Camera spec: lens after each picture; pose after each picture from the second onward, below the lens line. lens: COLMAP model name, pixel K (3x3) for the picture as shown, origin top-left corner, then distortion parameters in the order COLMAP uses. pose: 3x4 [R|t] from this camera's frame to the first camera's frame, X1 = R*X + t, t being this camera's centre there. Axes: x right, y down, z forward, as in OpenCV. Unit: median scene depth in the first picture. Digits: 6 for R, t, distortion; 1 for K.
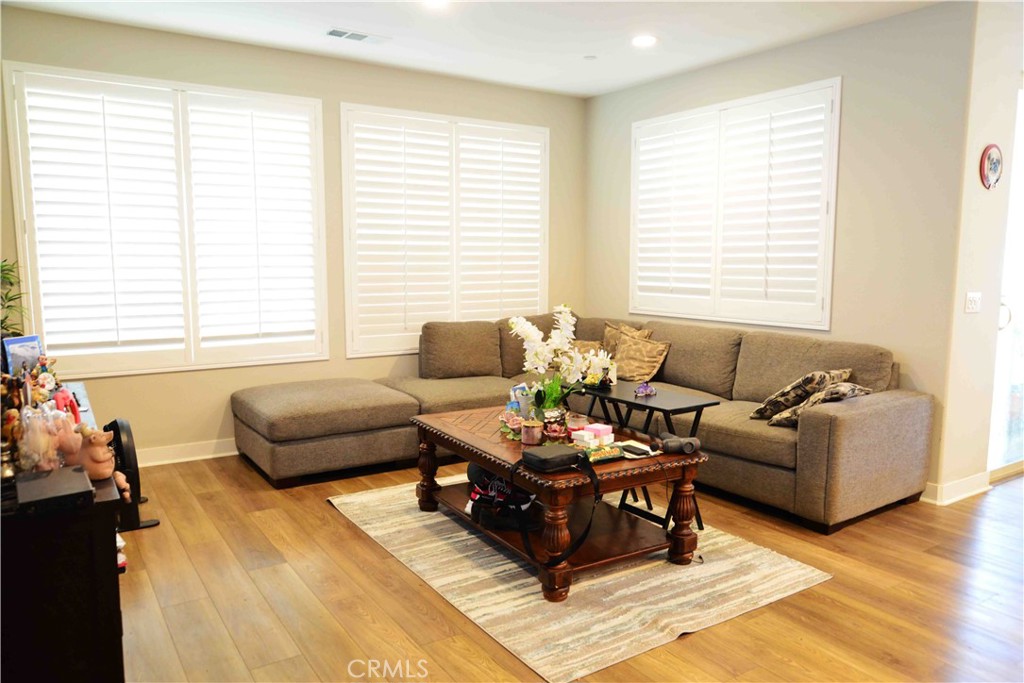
lens RADIAL K [[718.2, 0, 516.7], [0, 718.2, 348.4], [0, 0, 1]] dist [-0.023767, 0.010199]
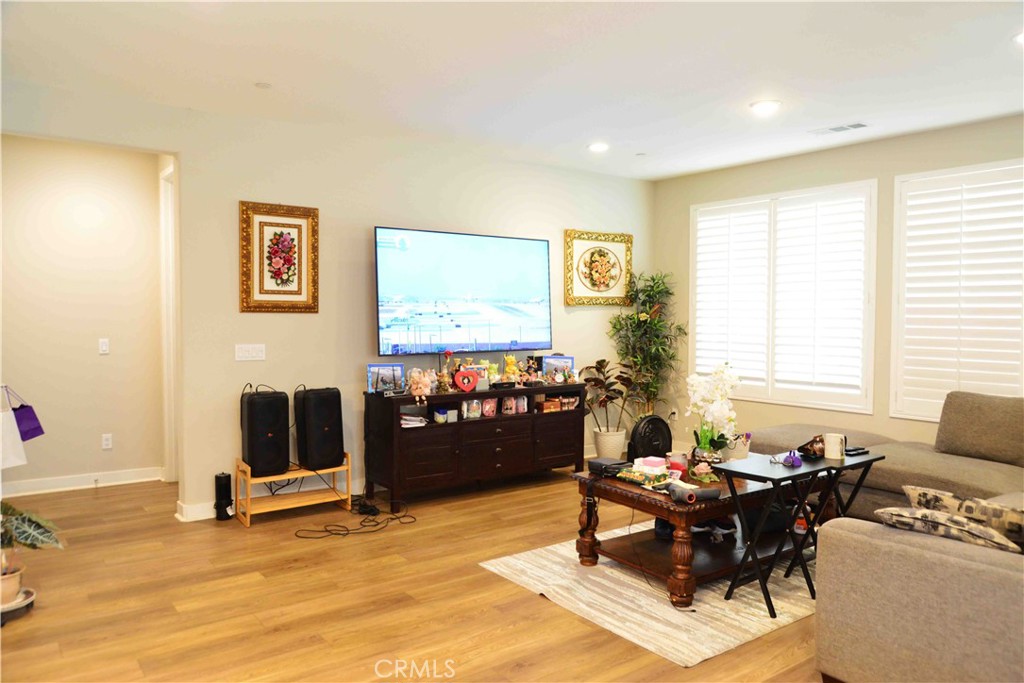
lens RADIAL K [[718.2, 0, 519.0], [0, 718.2, 340.1], [0, 0, 1]] dist [-0.023767, 0.010199]
pose [[0.072948, 0.034200, -0.996749, 0.852169], [-0.128837, 0.991361, 0.024587, -0.059550], [0.988979, 0.126625, 0.076724, 0.425388]]
